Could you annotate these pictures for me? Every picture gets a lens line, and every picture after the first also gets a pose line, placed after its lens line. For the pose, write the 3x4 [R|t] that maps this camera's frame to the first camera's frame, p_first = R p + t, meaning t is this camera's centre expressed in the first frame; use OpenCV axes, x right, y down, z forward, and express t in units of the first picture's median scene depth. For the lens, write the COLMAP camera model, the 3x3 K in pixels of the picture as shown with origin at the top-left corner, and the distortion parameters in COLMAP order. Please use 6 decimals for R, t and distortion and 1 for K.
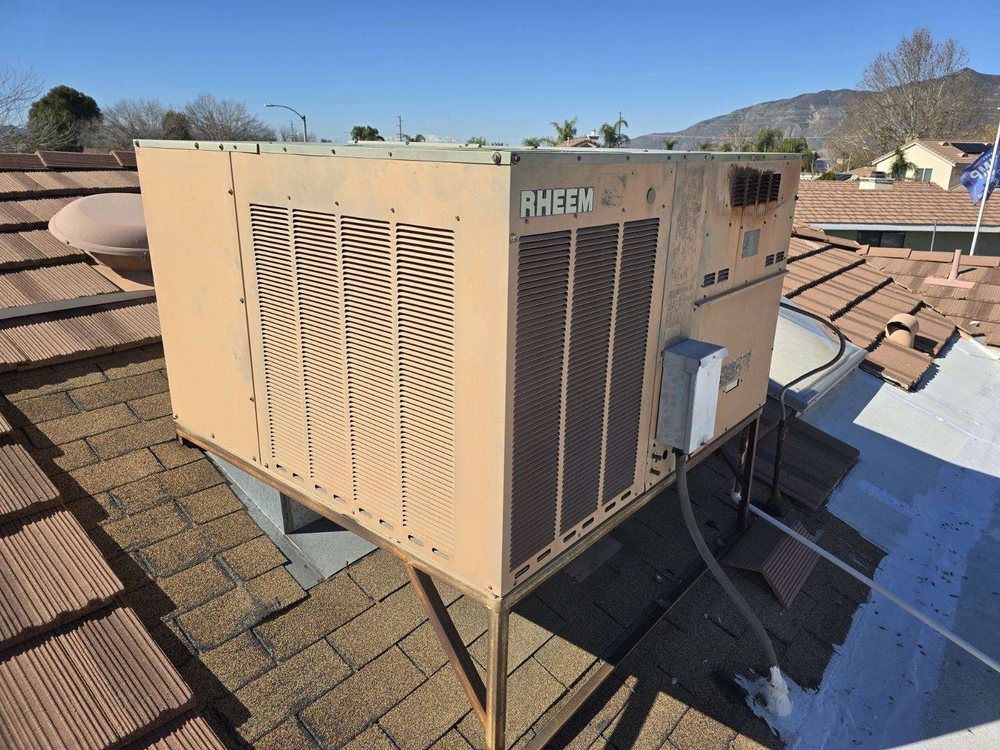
lens RADIAL K [[684.7, 0, 494.0], [0, 684.7, 332.2], [0, 0, 1]] dist [0.053694, -0.056764]
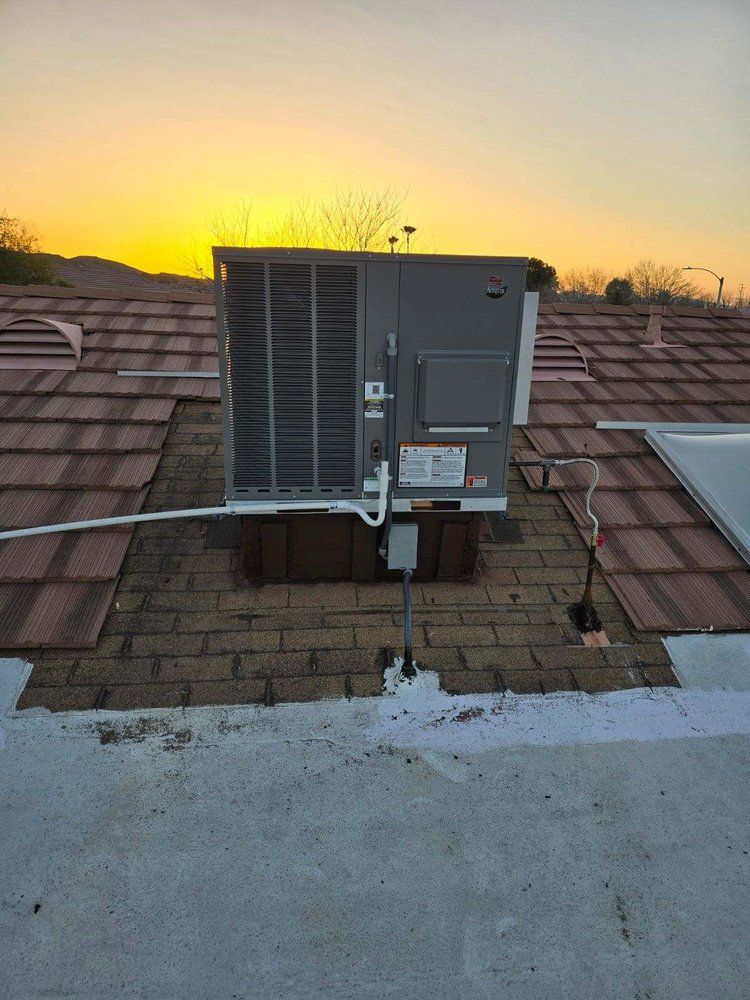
lens RADIAL K [[688.4, 0, 384.6], [0, 688.4, 493.2], [0, 0, 1]] dist [0.051964, -0.056850]
pose [[0.726249, 0.192289, -0.659990, 0.886594], [-0.197785, 0.977934, 0.067281, 0.064354], [0.658364, 0.081673, 0.748256, -0.070525]]
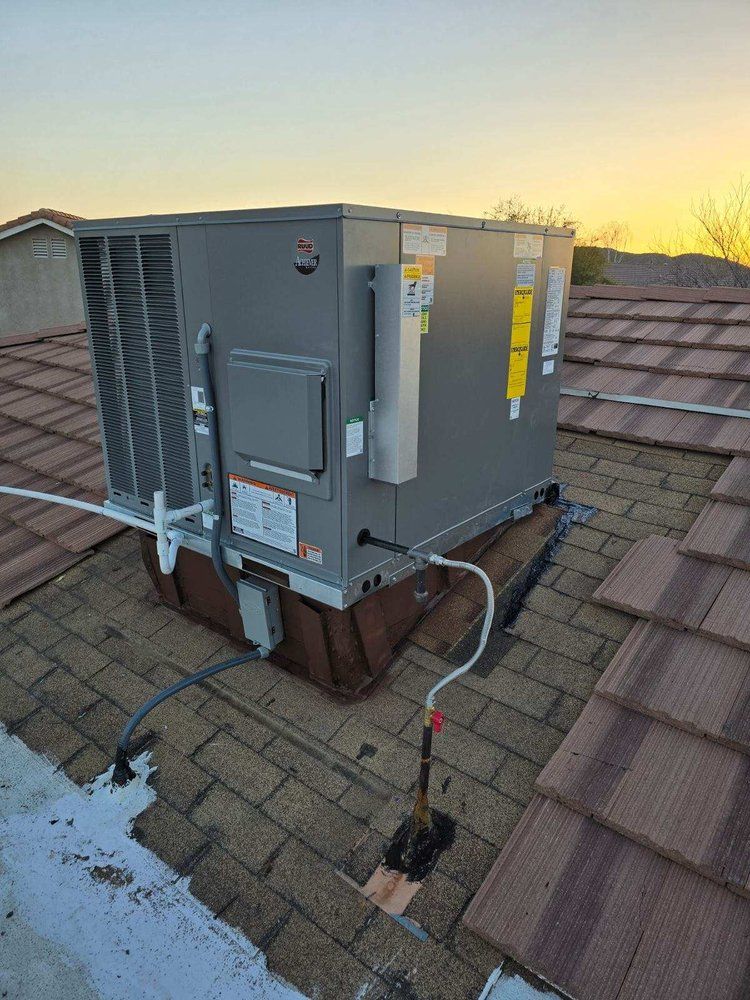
lens RADIAL K [[684.7, 0, 375.5], [0, 684.7, 479.5], [0, 0, 1]] dist [0.053694, -0.056764]
pose [[0.006899, 0.264407, -0.964387, 0.937066], [-0.283899, 0.925244, 0.251644, -0.183858], [0.958830, 0.272052, 0.081448, 0.846241]]
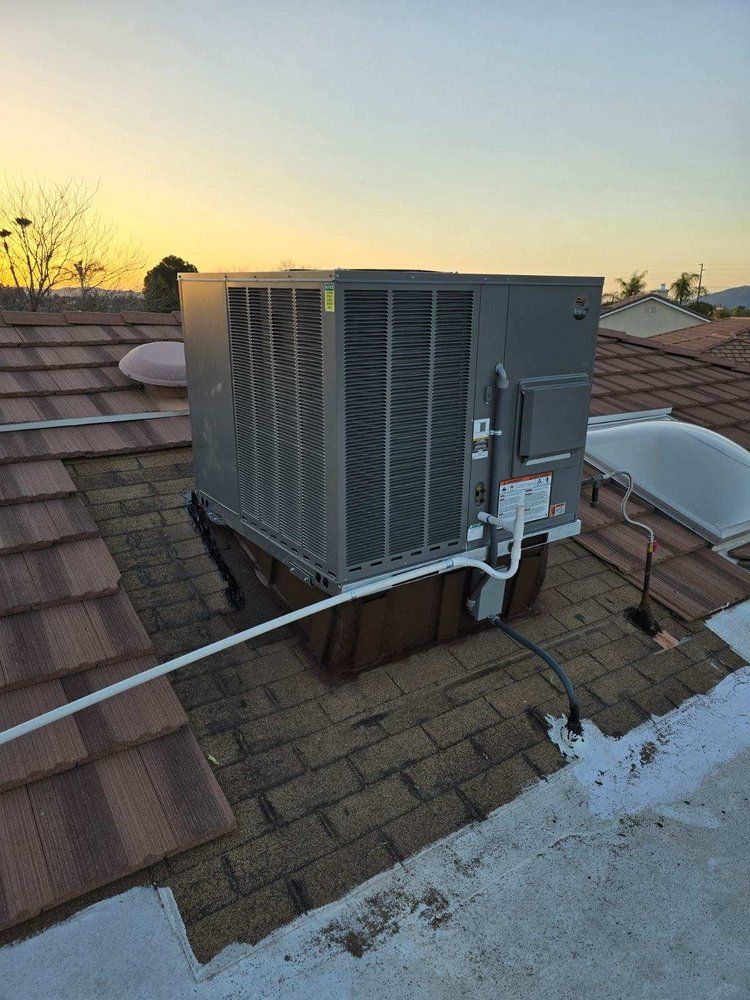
lens RADIAL K [[688.4, 0, 384.6], [0, 688.4, 493.2], [0, 0, 1]] dist [0.051964, -0.056850]
pose [[0.966838, 0.055963, -0.249183, 0.261926], [-0.055352, 0.998422, 0.009462, 0.071071], [0.249320, 0.004644, 0.968410, -0.239060]]
